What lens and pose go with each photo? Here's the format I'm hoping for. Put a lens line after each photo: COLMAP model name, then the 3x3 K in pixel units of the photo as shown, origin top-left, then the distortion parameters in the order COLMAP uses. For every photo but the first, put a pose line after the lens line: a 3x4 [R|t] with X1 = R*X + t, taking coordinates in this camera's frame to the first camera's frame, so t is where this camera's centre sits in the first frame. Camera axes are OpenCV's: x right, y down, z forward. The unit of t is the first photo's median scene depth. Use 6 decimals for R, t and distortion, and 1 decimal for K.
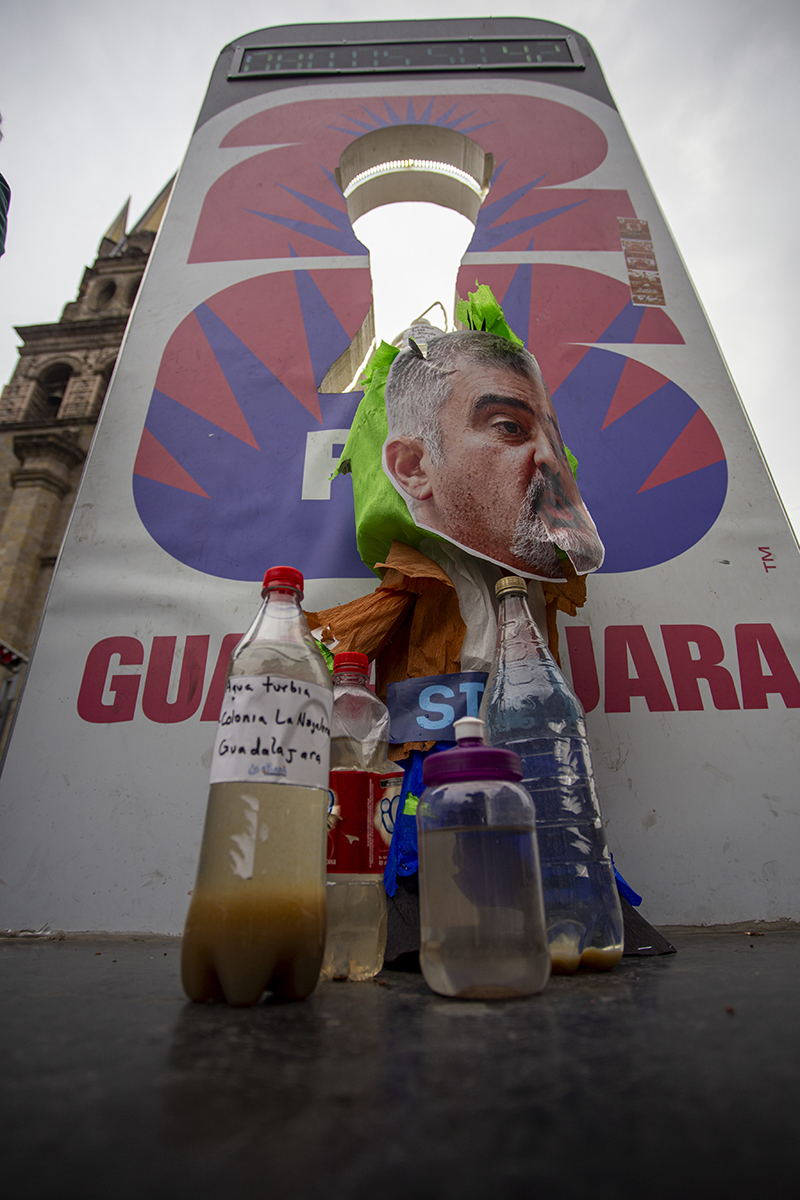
lens RADIAL K [[584.9, 0, 390.7], [0, 584.9, 603.3], [0, 0, 1]] dist [-0.060996, 0.021052]
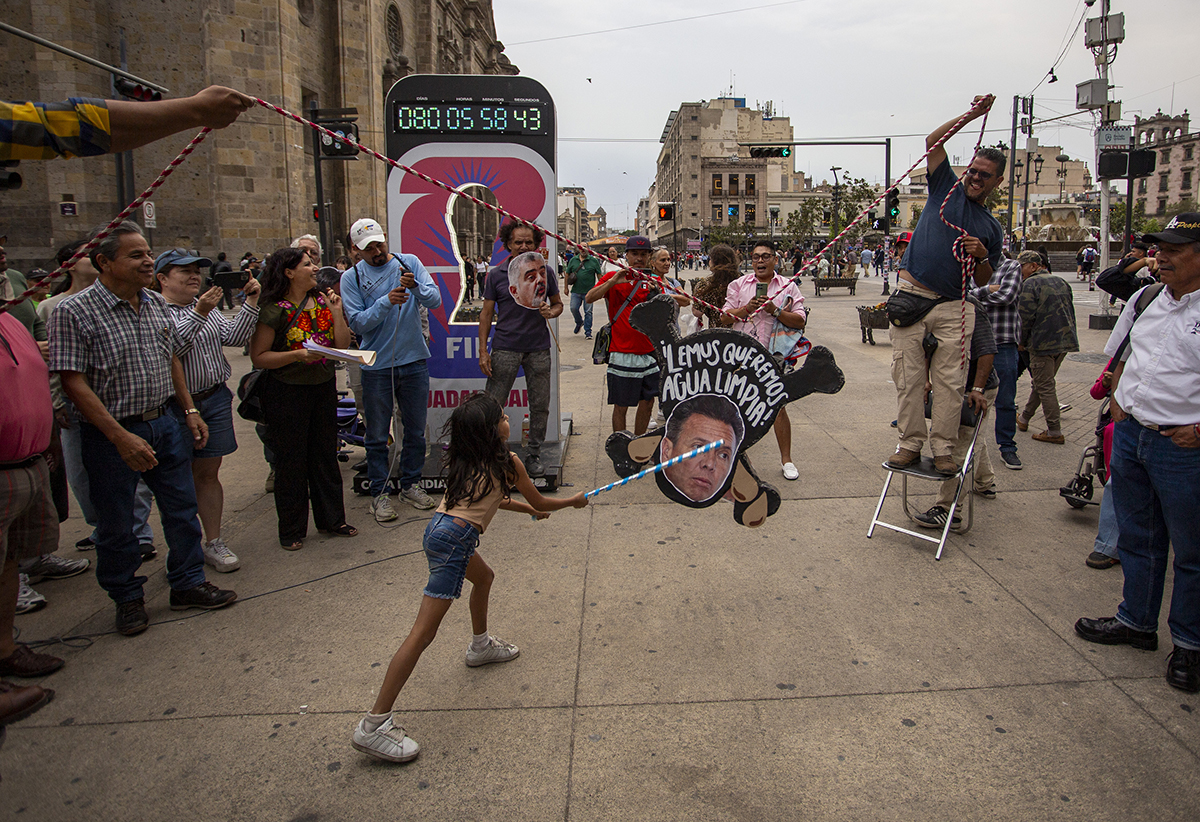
lens RADIAL K [[709.1, 0, 672.7], [0, 709.1, 335.8], [0, 0, 1]] dist [-0.074351, 0.035369]
pose [[0.992881, 0.000392, 0.119110, 0.030436], [-0.065764, 0.835565, 0.545441, -0.112176], [-0.099310, -0.549392, 0.829642, -0.117631]]
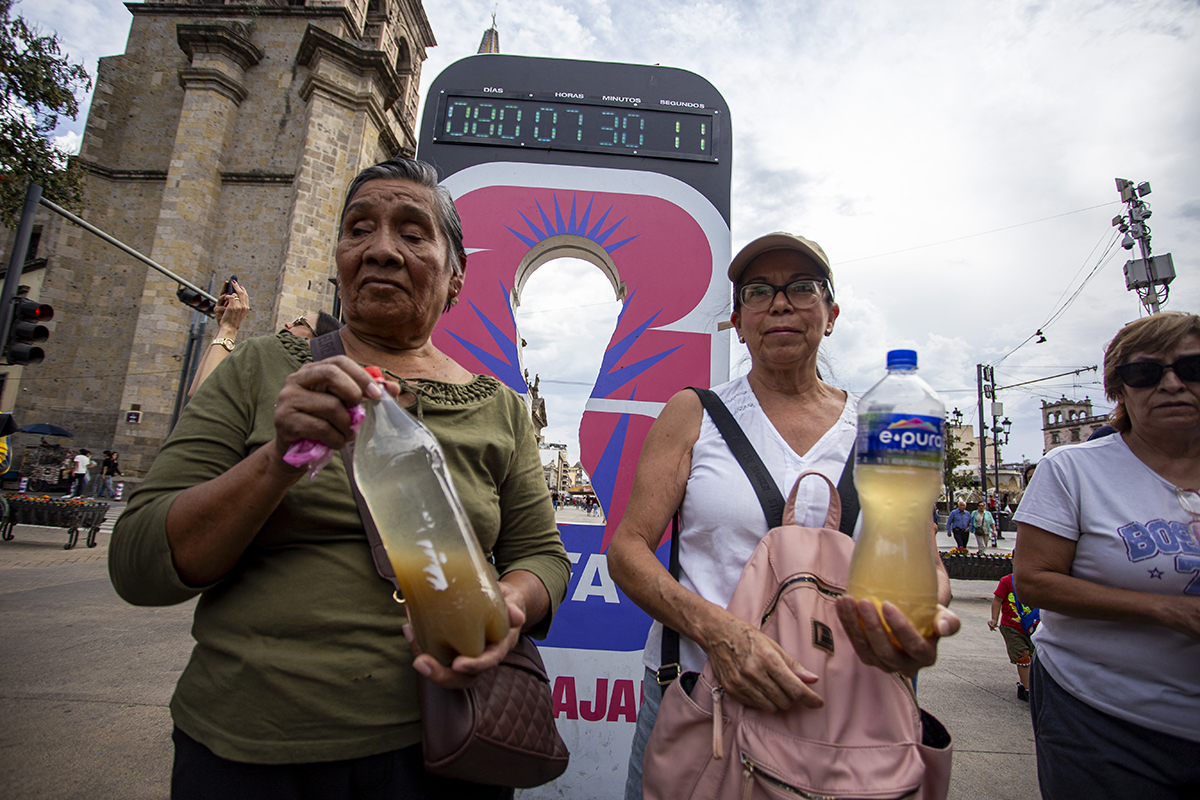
lens RADIAL K [[586.3, 0, 595.9], [0, 586.3, 397.3], [0, 0, 1]] dist [-0.066774, 0.027143]
pose [[0.996045, 0.079488, 0.039704, 0.003589], [-0.087575, 0.953762, 0.287520, -0.047218], [-0.015014, -0.289860, 0.956951, -0.023154]]
